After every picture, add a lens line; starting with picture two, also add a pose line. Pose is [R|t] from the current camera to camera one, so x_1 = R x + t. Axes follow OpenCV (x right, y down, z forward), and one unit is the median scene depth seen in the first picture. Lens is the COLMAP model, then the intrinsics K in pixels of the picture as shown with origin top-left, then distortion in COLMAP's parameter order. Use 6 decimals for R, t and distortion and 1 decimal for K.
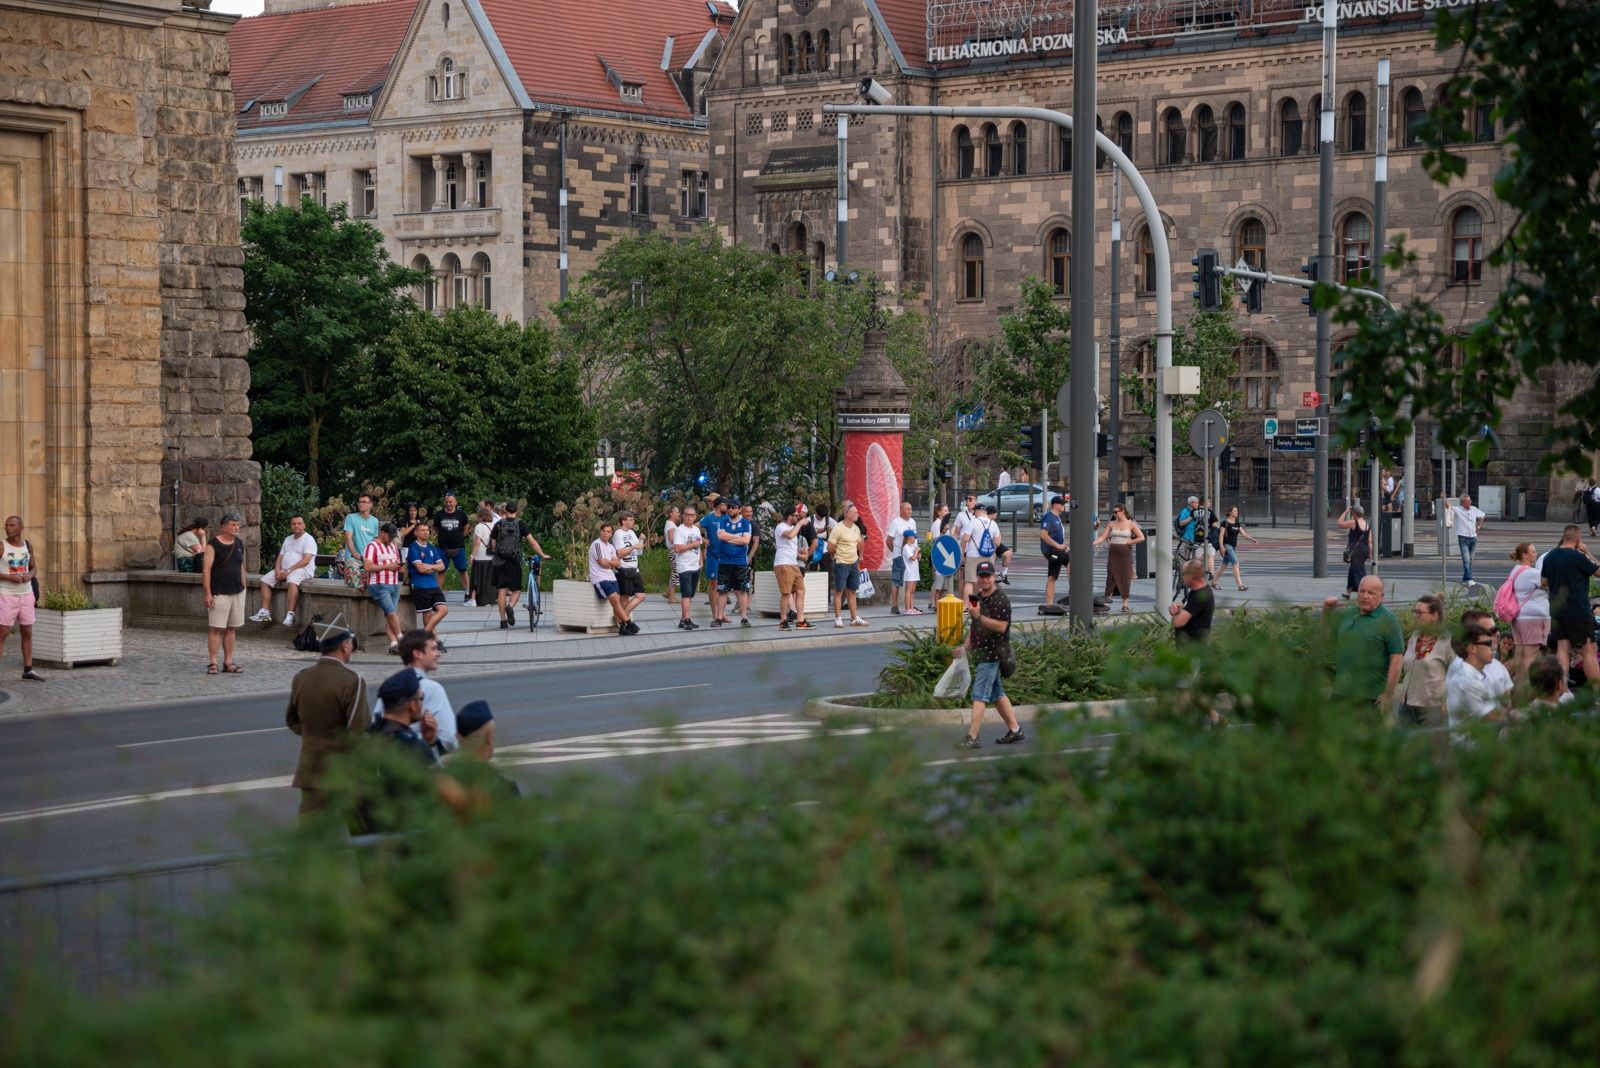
lens RADIAL K [[2999.9, 0, 801.8], [0, 2999.9, 504.5], [0, 0, 1]] dist [0.237061, 0.160835]
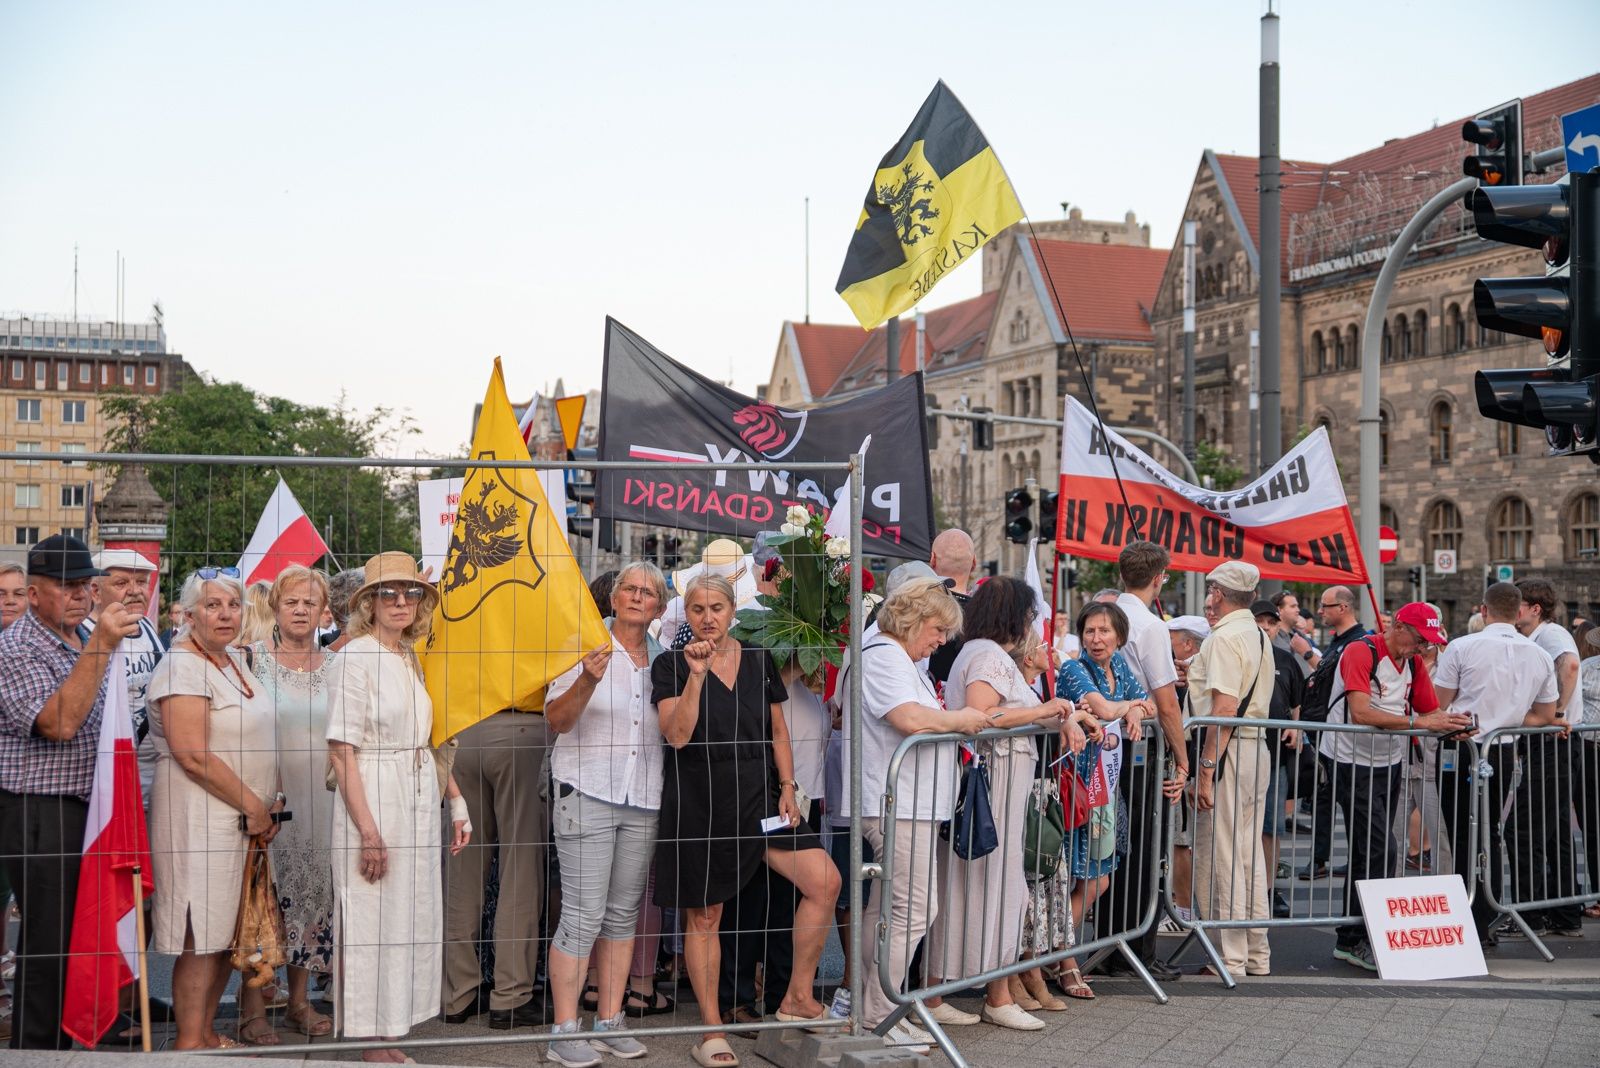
lens RADIAL K [[1941.1, 0, 769.3], [0, 1941.1, 535.2], [0, 0, 1]] dist [0.016716, 0.054405]
pose [[0.868915, -0.008522, -0.494887, 0.246262], [-0.019530, 0.998483, -0.051483, 0.002735], [0.494575, 0.054400, 0.867431, 0.201299]]
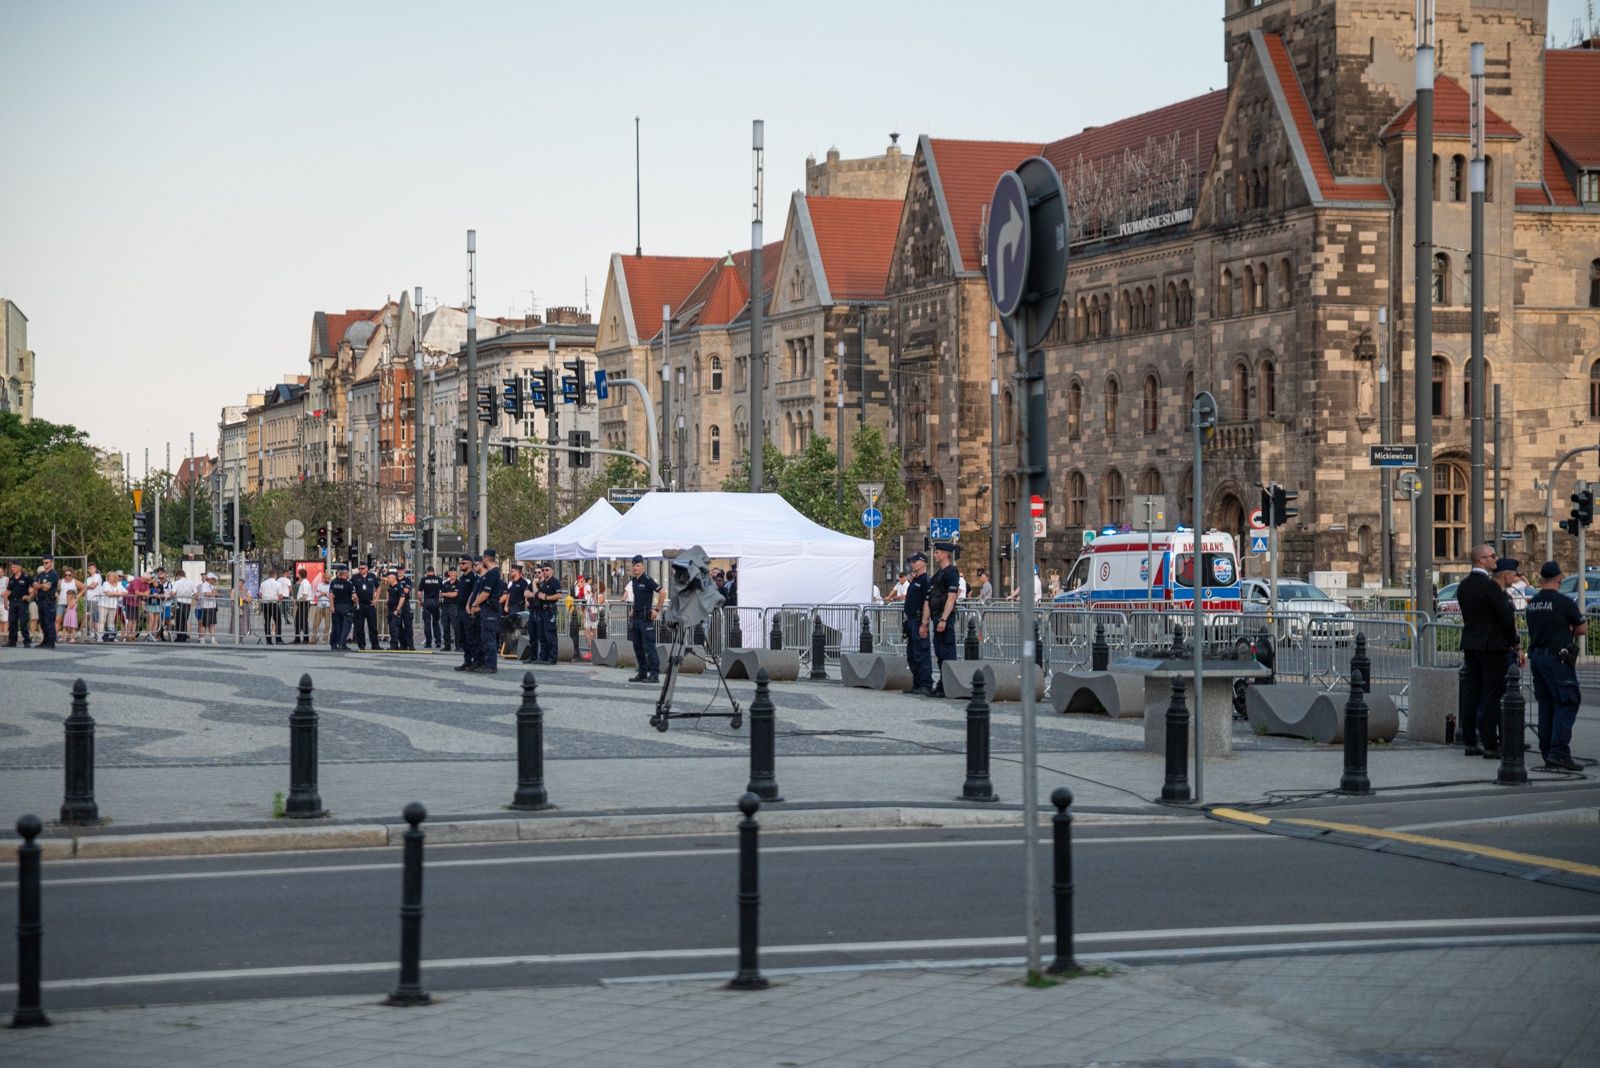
lens RADIAL K [[2999.9, 0, 801.8], [0, 2999.9, 504.5], [0, 0, 1]] dist [0.237061, 0.160835]
pose [[0.864008, -0.006565, -0.503435, 0.635387], [-0.012769, 0.999308, -0.034946, 0.007327], [0.503316, 0.036623, 0.863326, -0.191812]]
